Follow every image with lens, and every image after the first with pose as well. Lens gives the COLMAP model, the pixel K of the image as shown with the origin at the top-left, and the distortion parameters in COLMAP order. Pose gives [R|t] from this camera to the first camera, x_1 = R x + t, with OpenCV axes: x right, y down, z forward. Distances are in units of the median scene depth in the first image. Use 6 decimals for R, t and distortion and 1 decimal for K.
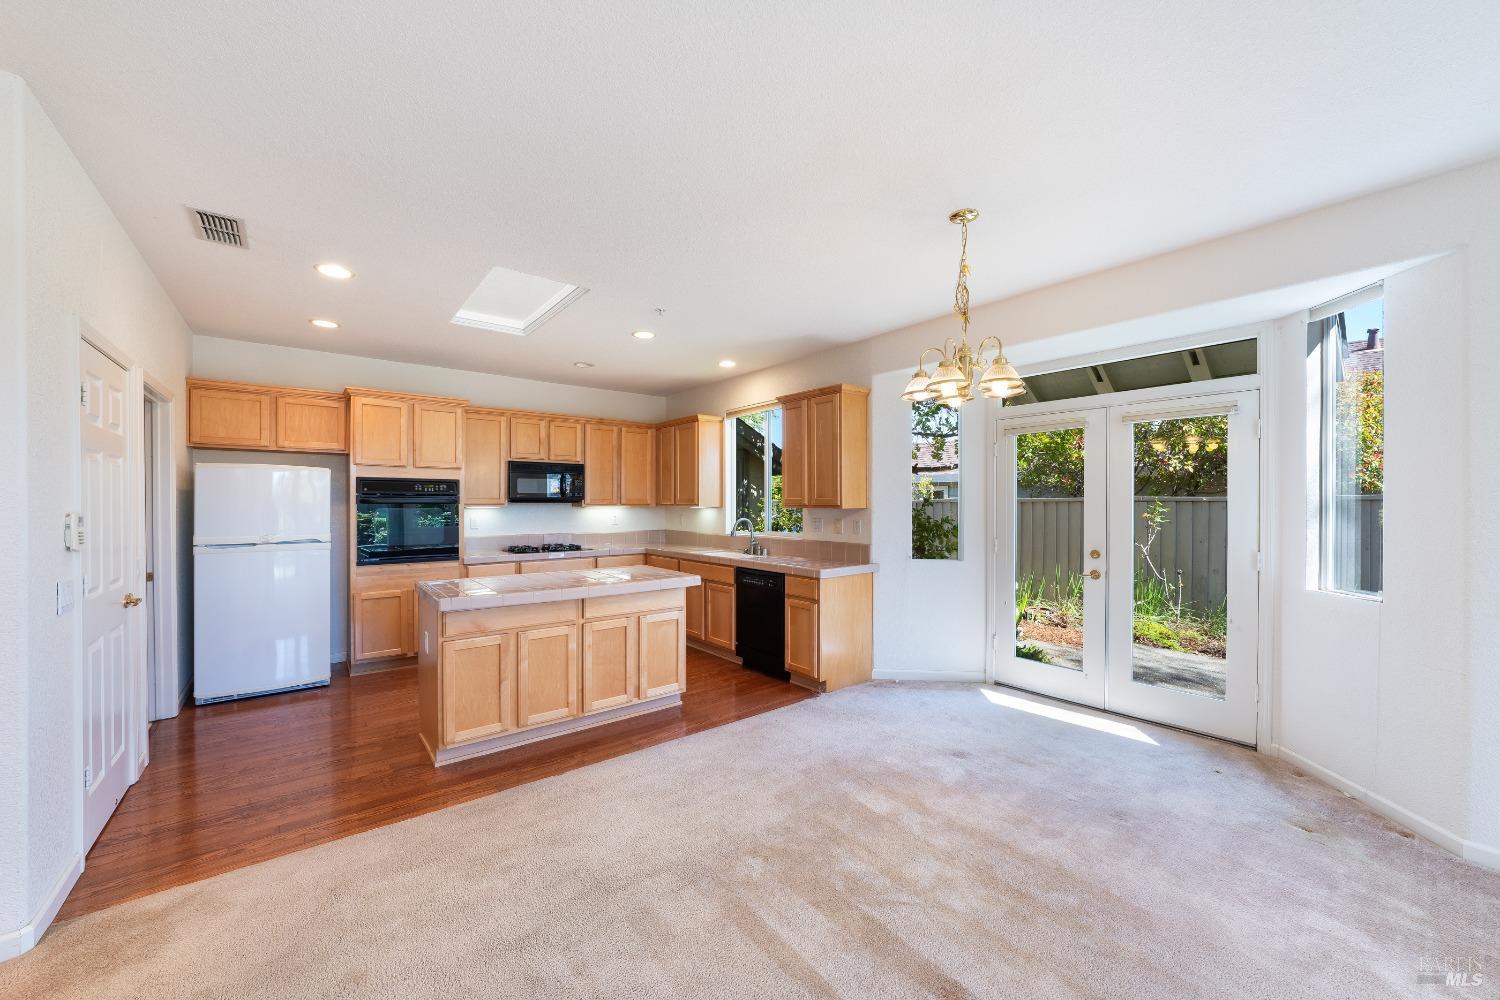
lens RADIAL K [[557.7, 0, 745.2], [0, 557.7, 505.1], [0, 0, 1]] dist [-0.016827, 0.003159]
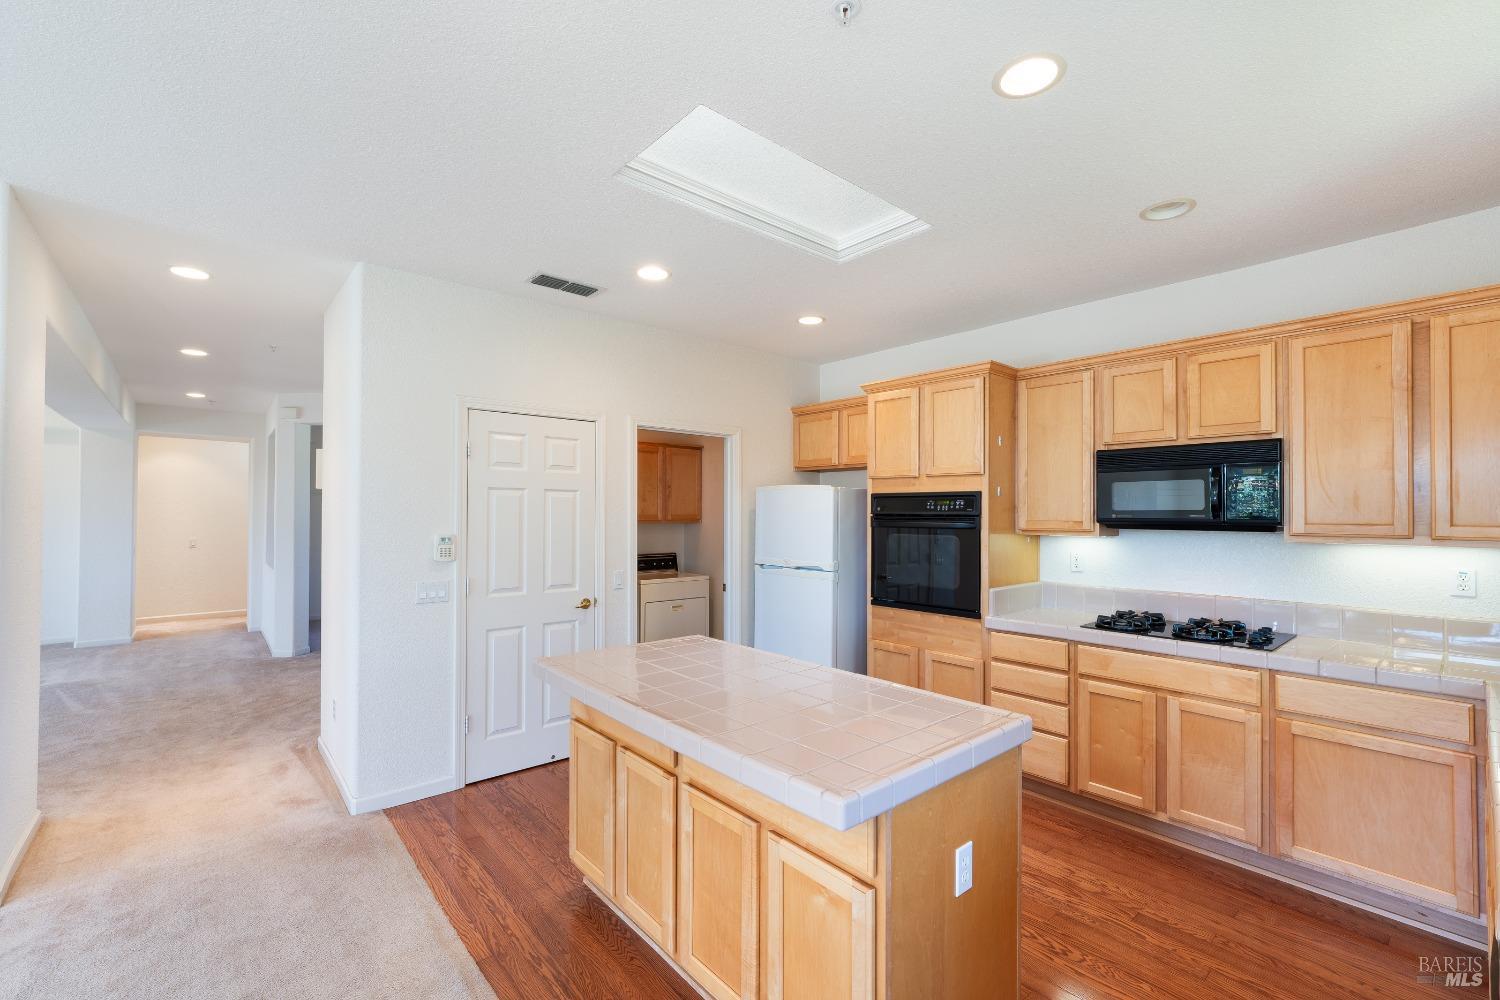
lens RADIAL K [[623.5, 0, 758.5], [0, 623.5, 502.3], [0, 0, 1]] dist [-0.009169, 0.000535]
pose [[0.043932, -0.023819, -0.998751, 0.191766], [-0.009587, 0.999660, -0.024263, -0.014622], [0.998989, 0.010641, 0.043689, 0.765136]]
